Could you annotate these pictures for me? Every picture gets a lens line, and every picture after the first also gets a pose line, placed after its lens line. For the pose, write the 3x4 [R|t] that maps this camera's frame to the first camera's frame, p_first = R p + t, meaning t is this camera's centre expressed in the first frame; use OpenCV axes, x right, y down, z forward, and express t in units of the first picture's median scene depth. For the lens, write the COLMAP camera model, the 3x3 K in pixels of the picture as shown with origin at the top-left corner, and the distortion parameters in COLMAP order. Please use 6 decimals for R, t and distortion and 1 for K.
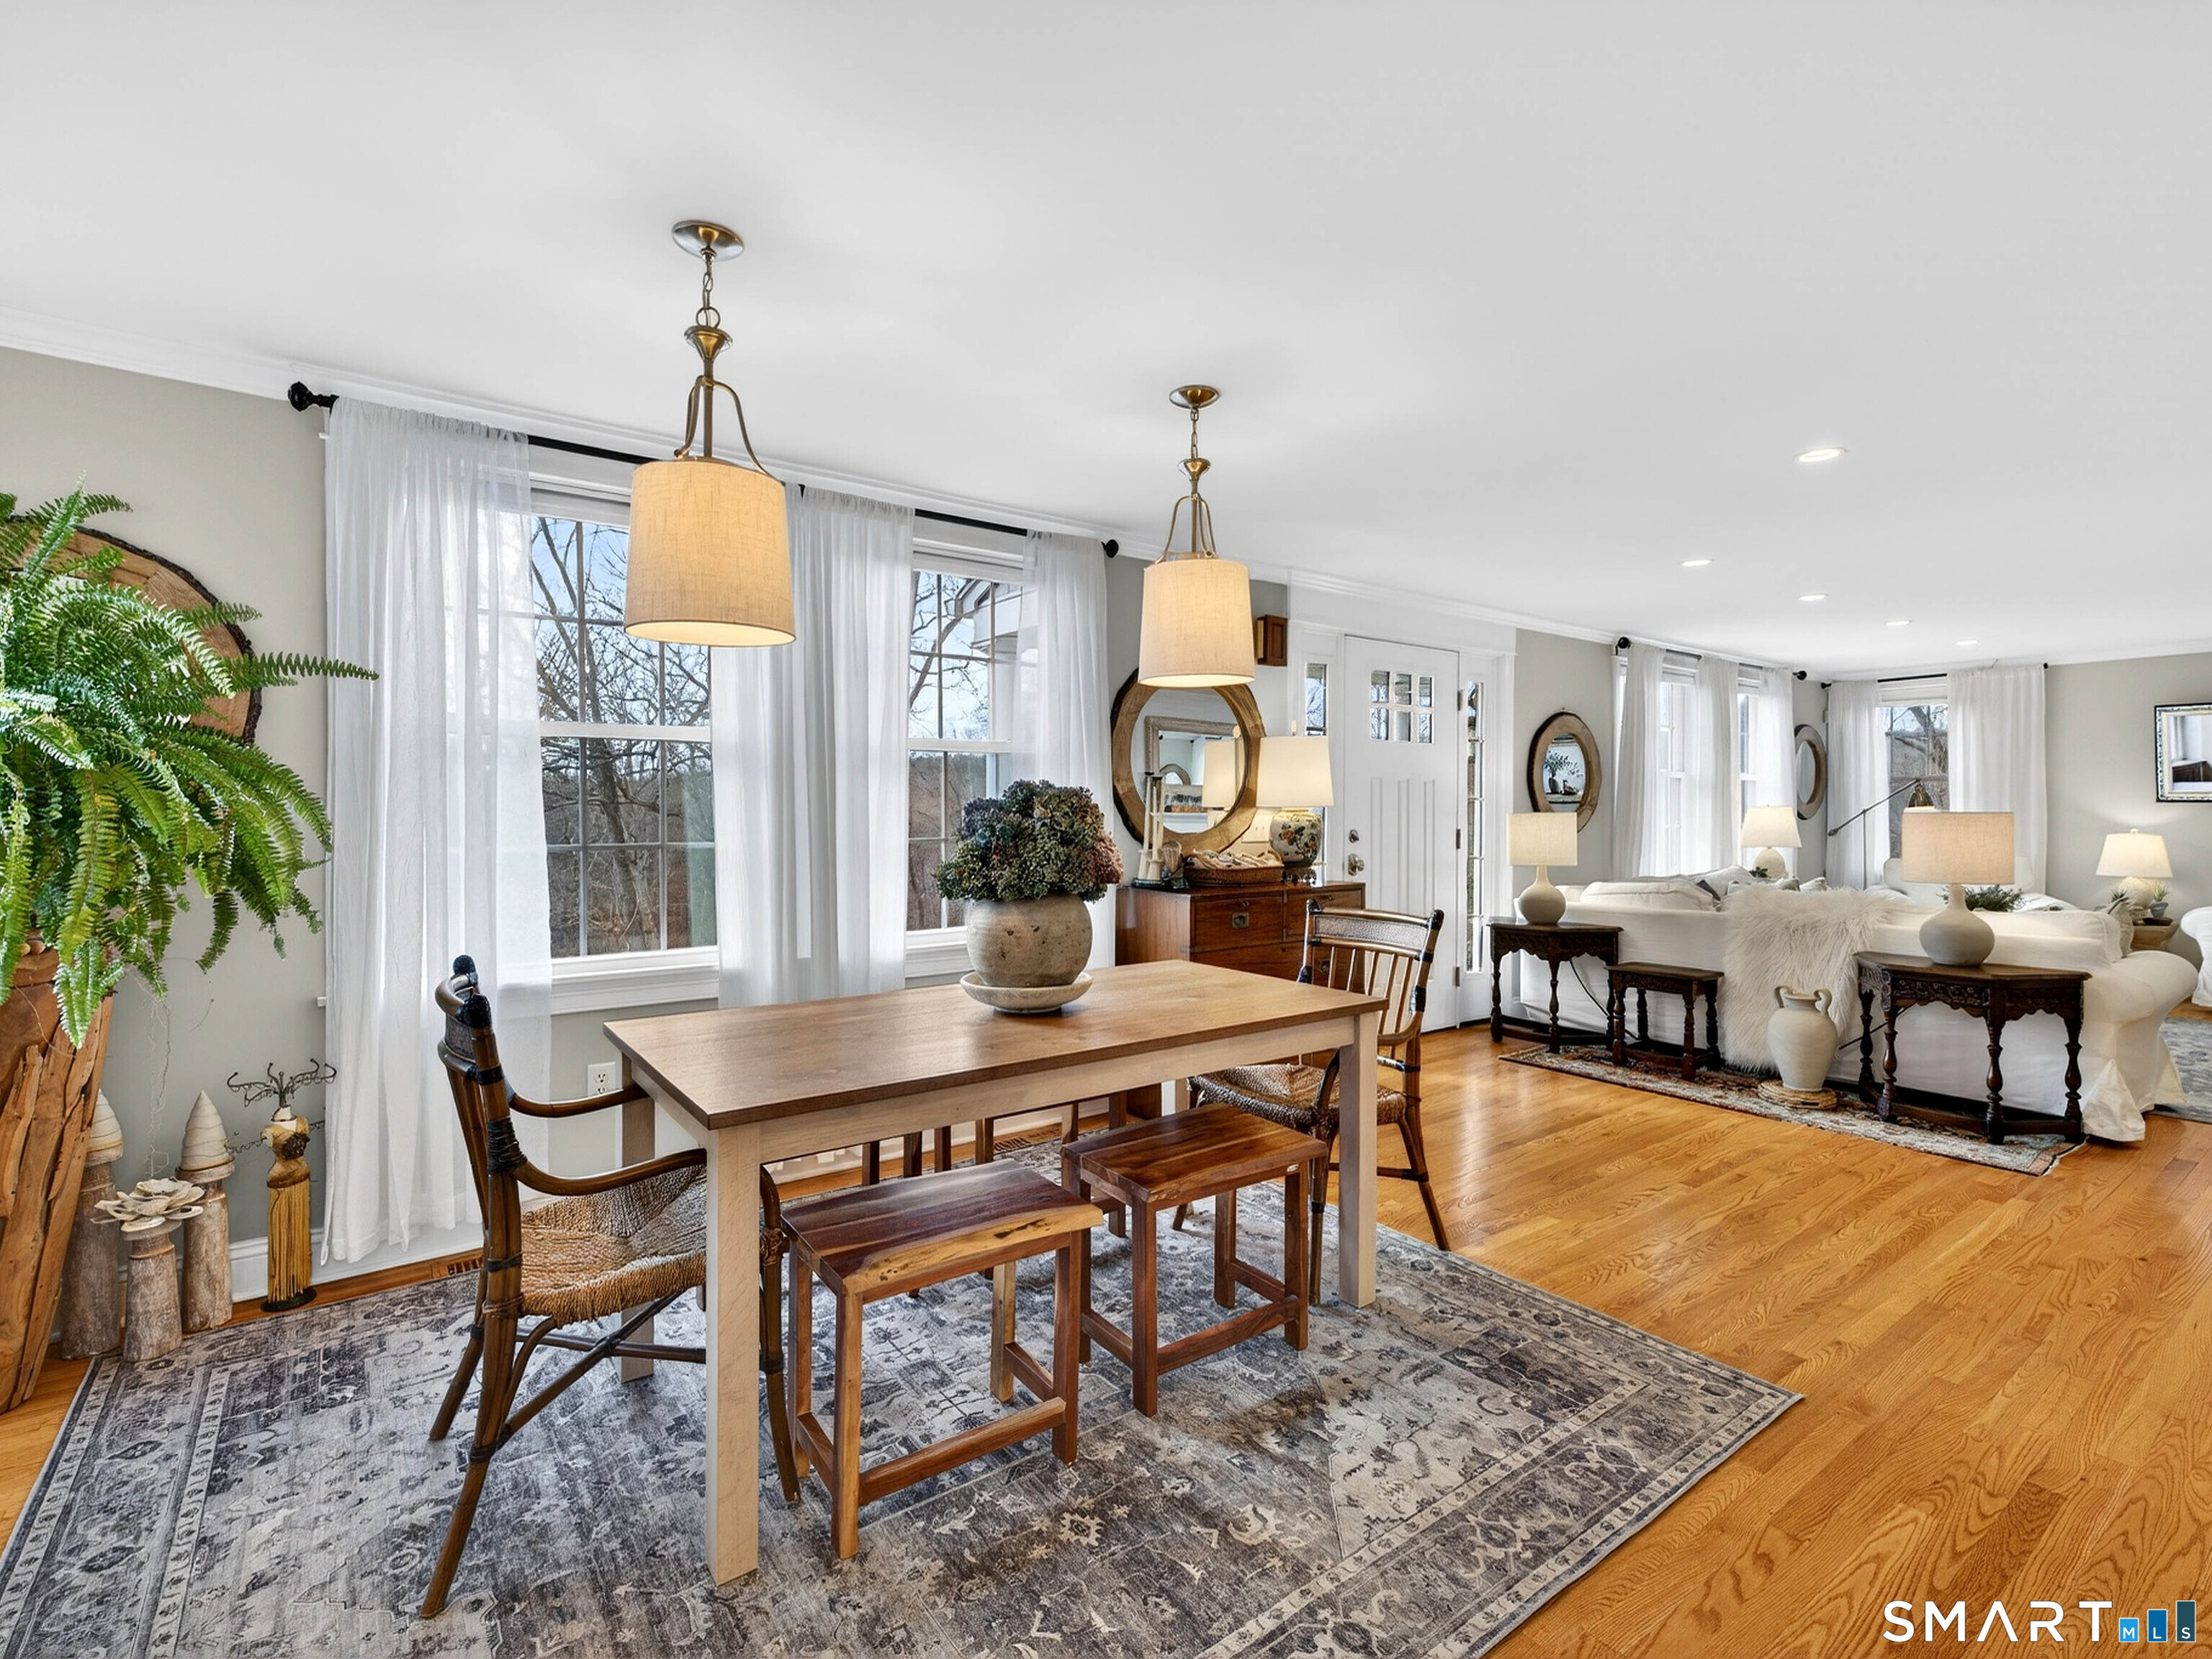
lens RADIAL K [[1051.8, 0, 1103.4], [0, 1051.8, 805.0], [0, 0, 1]] dist [-0.004704, -0.000242]
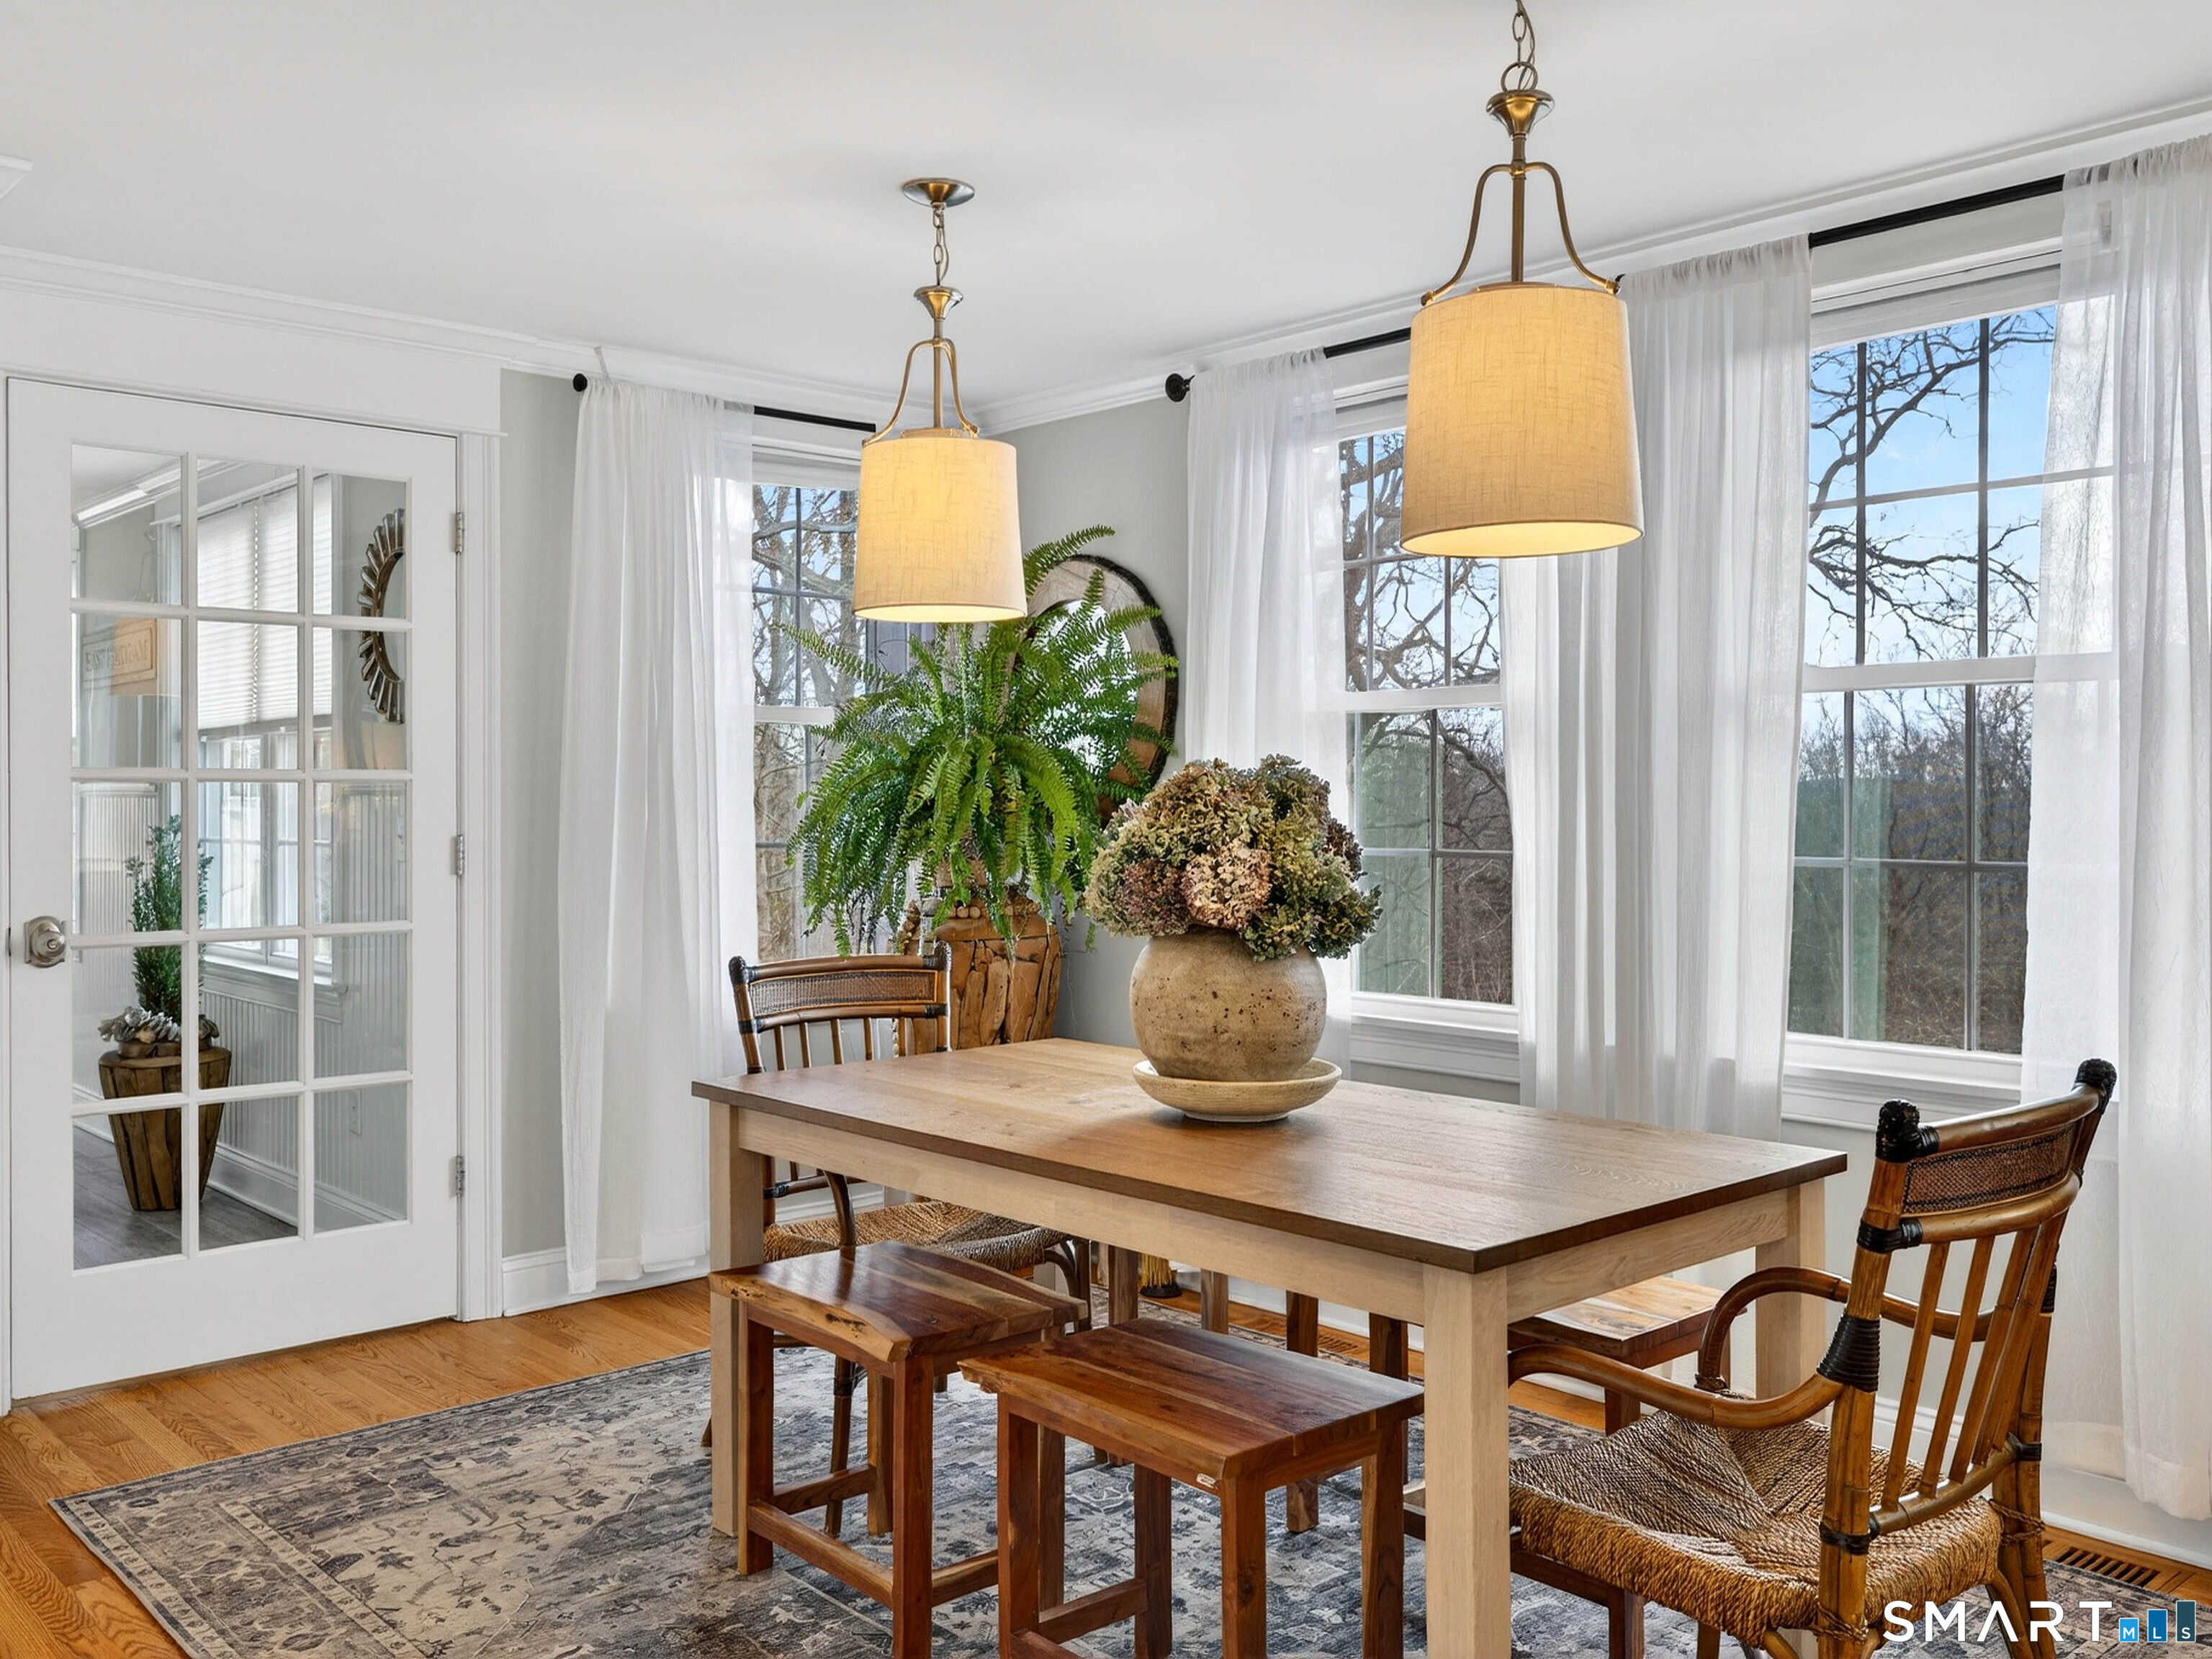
lens RADIAL K [[1867.0, 0, 1106.0], [0, 1867.0, 829.5], [0, 0, 1]] dist [0.042595, -0.003195]
pose [[0.115332, 0.014303, -0.993224, 0.802712], [0.004990, 0.999875, 0.014978, 0.000067], [0.993314, -0.006684, 0.115246, 0.599865]]
